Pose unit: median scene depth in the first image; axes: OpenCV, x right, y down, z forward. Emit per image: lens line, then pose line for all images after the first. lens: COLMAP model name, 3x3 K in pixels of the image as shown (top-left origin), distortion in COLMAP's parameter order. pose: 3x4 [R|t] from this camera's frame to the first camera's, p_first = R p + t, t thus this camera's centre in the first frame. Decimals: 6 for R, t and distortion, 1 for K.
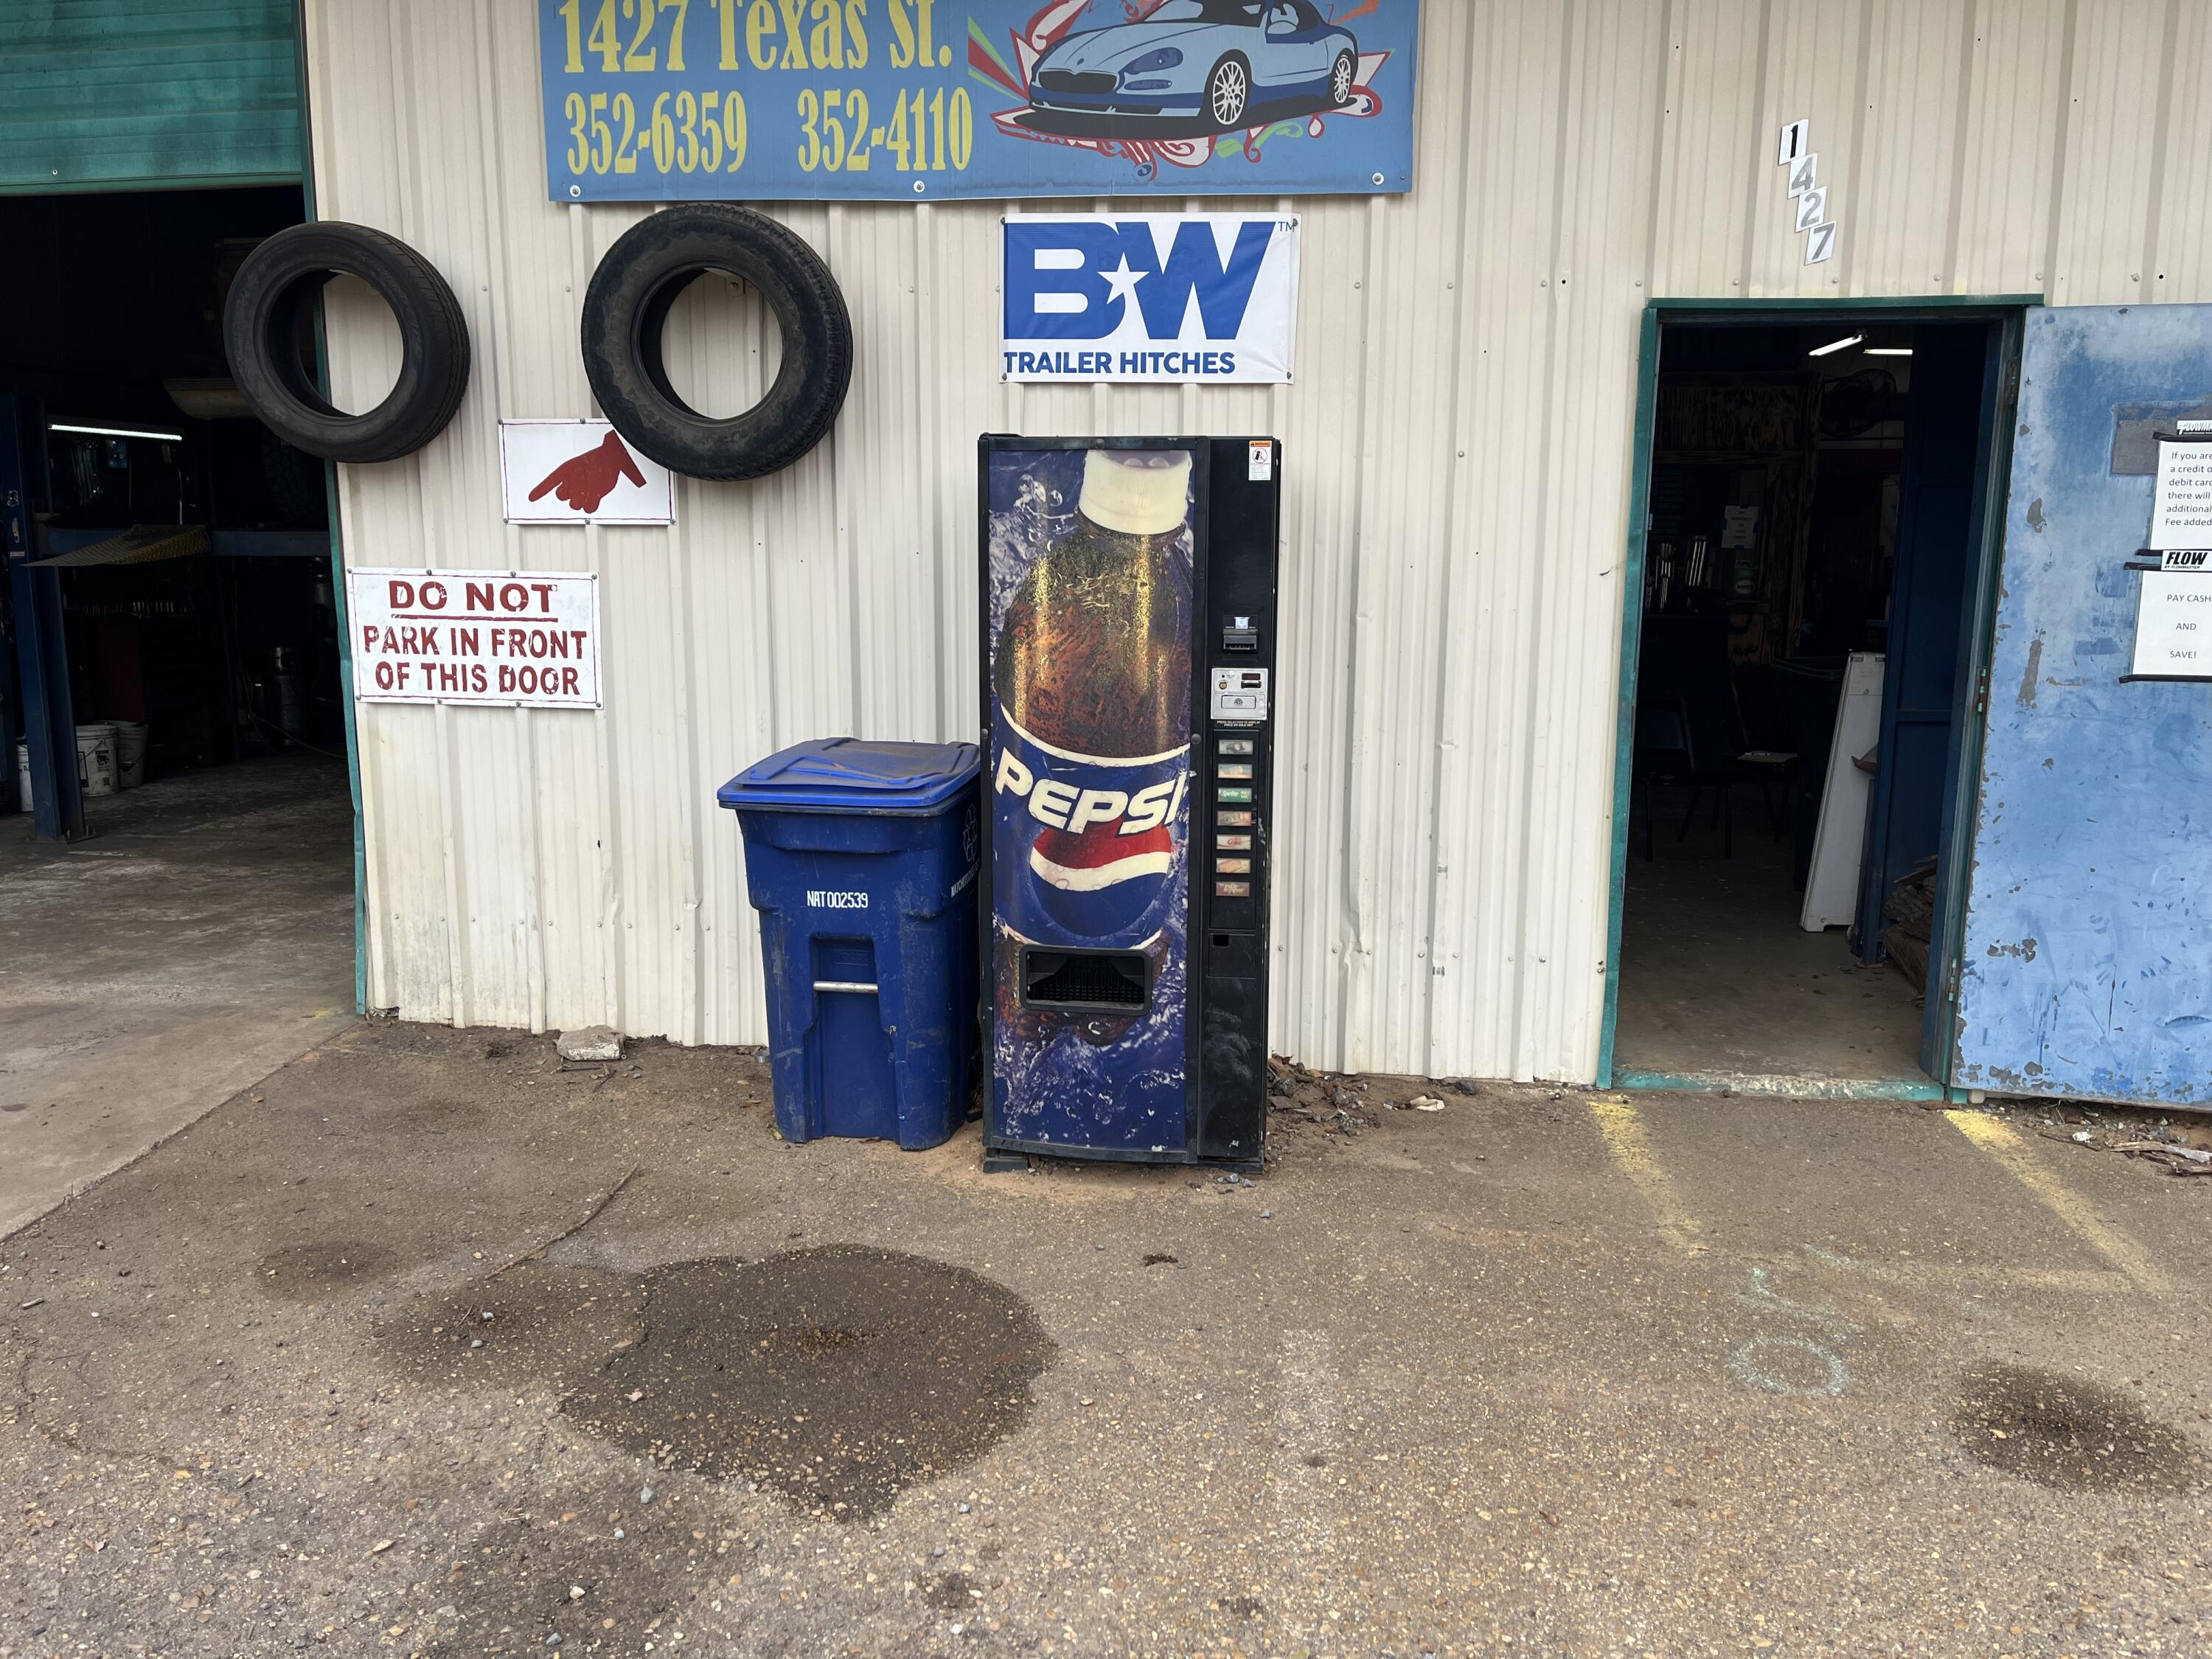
lens RADIAL K [[1680.6, 0, 1105.6], [0, 1680.6, 833.5], [0, 0, 1]] dist [0.079491, -0.109155]
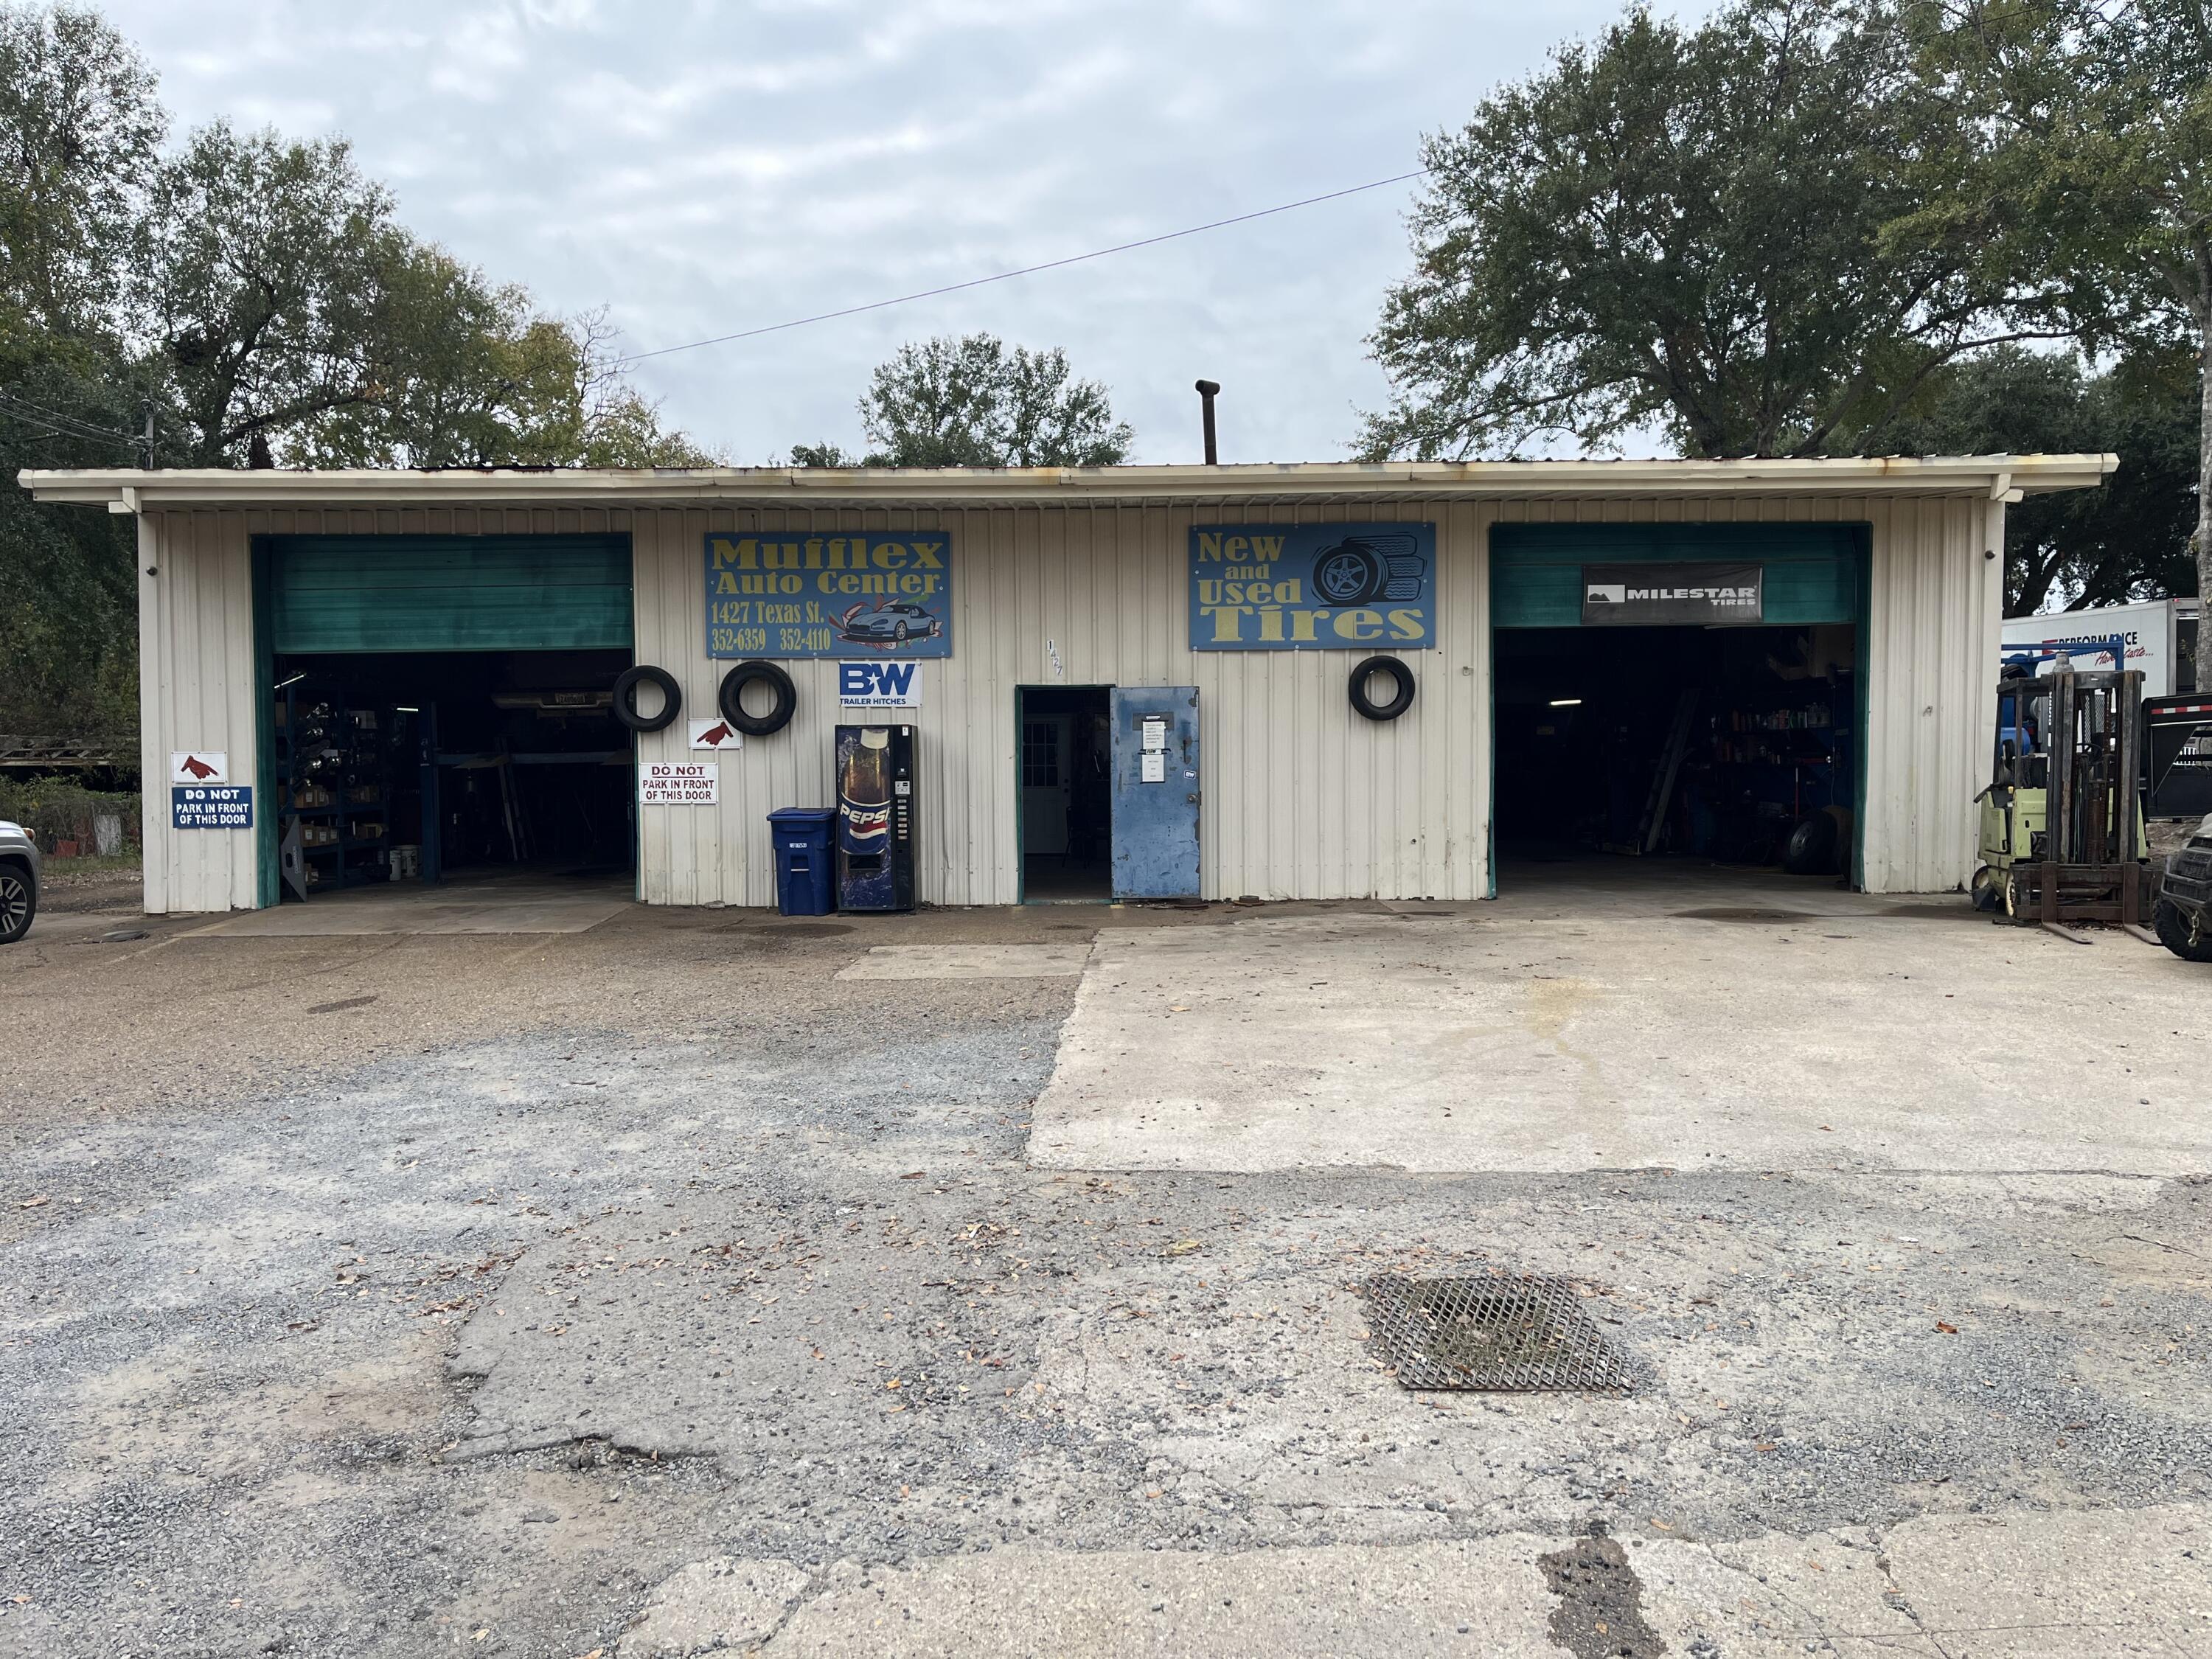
lens RADIAL K [[1680.6, 0, 1114.0], [0, 1680.6, 828.8], [0, 0, 1]] dist [0.079491, -0.109155]
pose [[0.993565, -0.022039, 0.111099, 0.113932], [0.035787, 0.991723, -0.123311, 0.449011], [-0.107462, 0.126493, 0.986130, -2.551474]]
